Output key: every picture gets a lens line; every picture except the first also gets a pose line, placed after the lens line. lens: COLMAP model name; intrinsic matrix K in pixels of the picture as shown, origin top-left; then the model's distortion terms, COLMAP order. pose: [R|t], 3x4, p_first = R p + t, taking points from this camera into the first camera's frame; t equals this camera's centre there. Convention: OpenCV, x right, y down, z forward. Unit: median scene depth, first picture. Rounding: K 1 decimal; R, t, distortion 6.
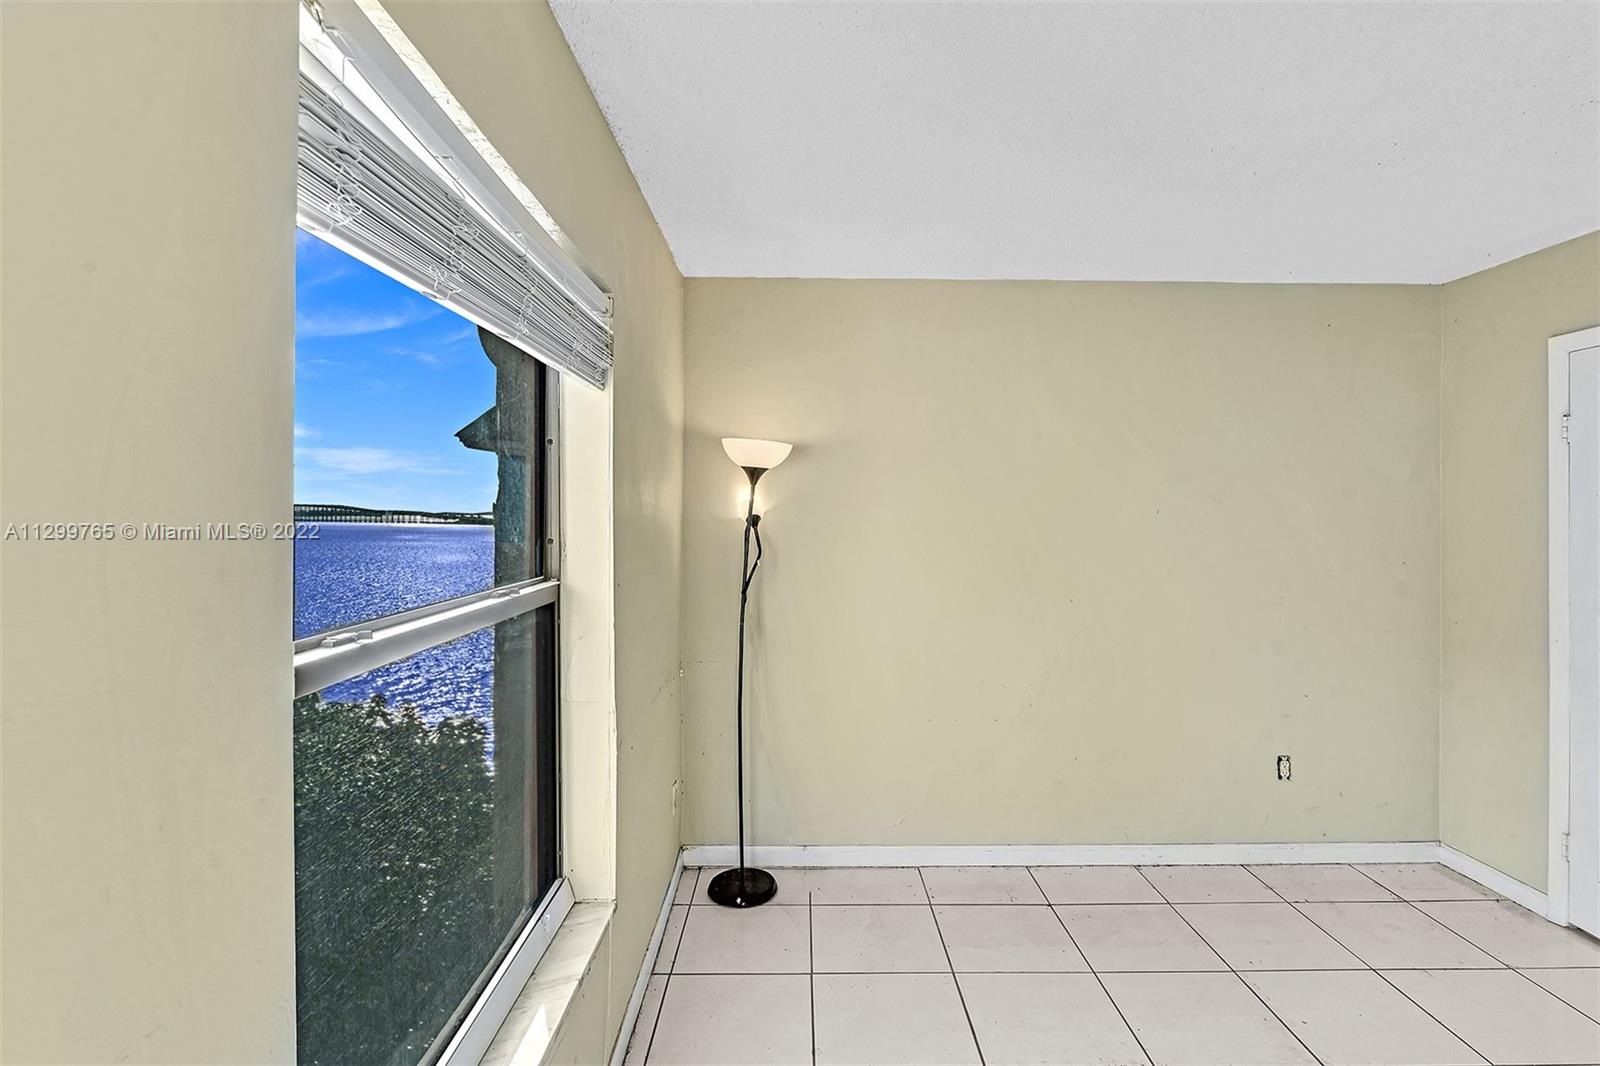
lens RADIAL K [[781.2, 0, 796.9], [0, 781.2, 516.5], [0, 0, 1]] dist [-0.001935, 0.000883]
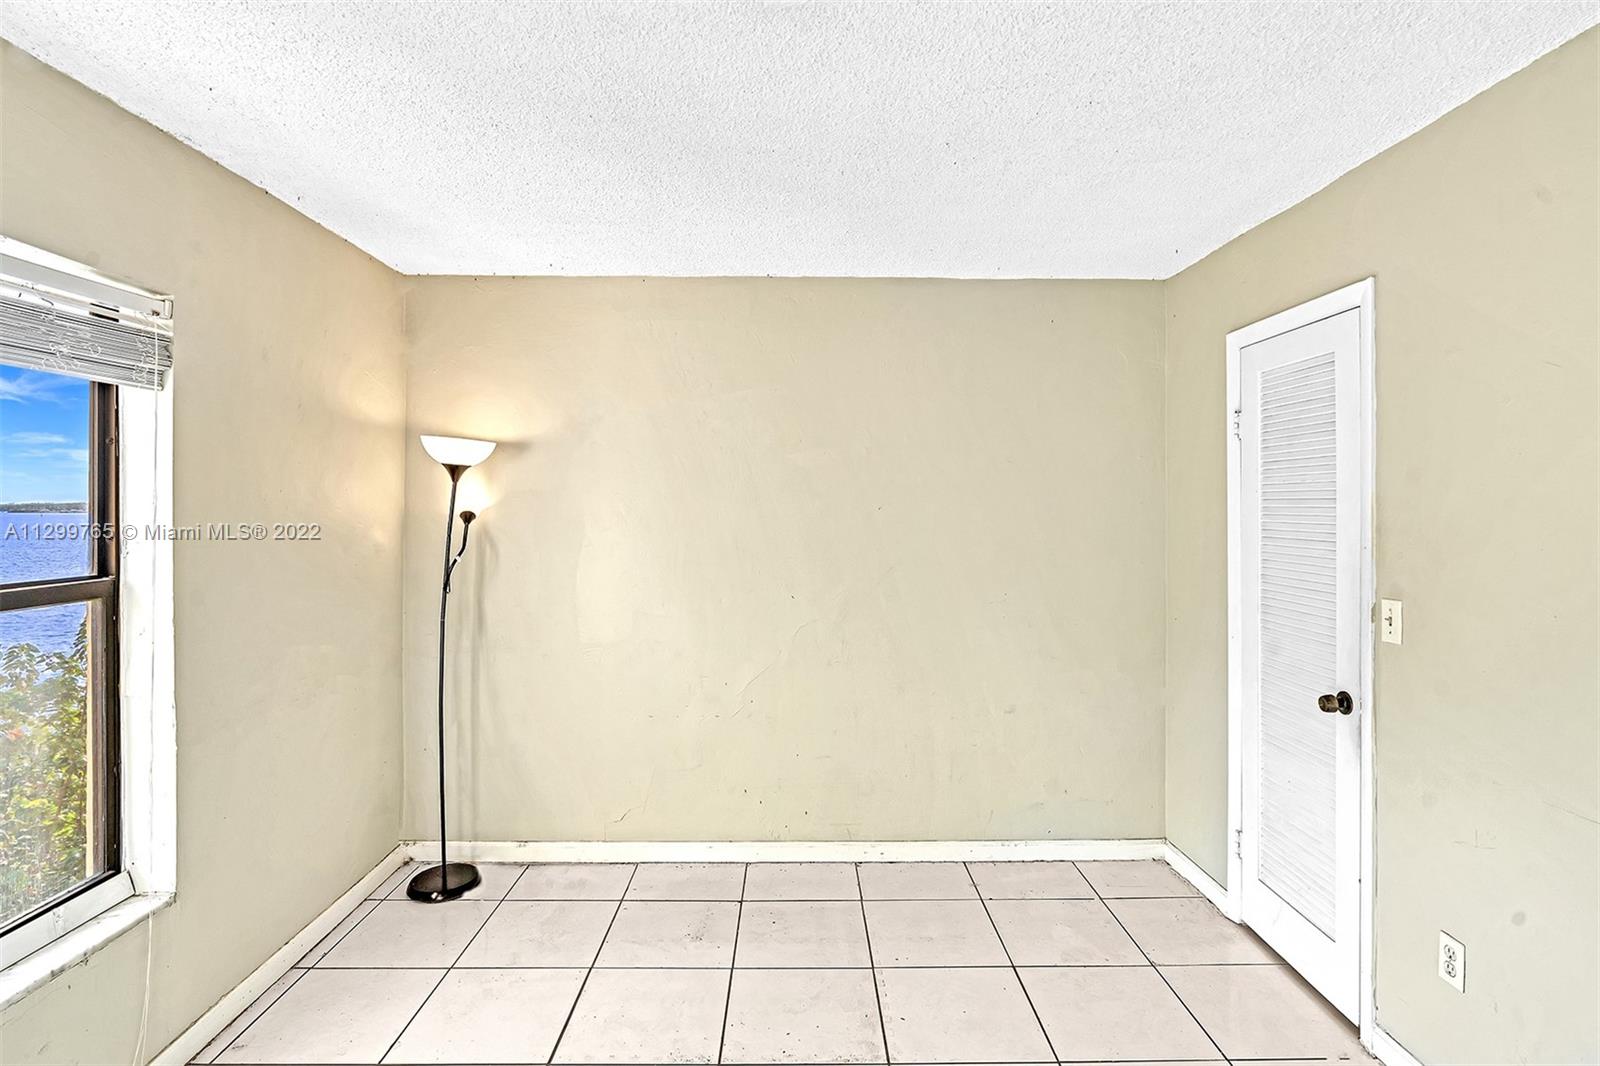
lens RADIAL K [[781.2, 0, 796.9], [0, 781.2, 516.5], [0, 0, 1]] dist [-0.001935, 0.000883]
pose [[0.999973, -0.000364, -0.007273, 0.390702], [0.000388, 0.999995, 0.003211, 0.000733], [0.007272, -0.003214, 0.999968, 0.000092]]
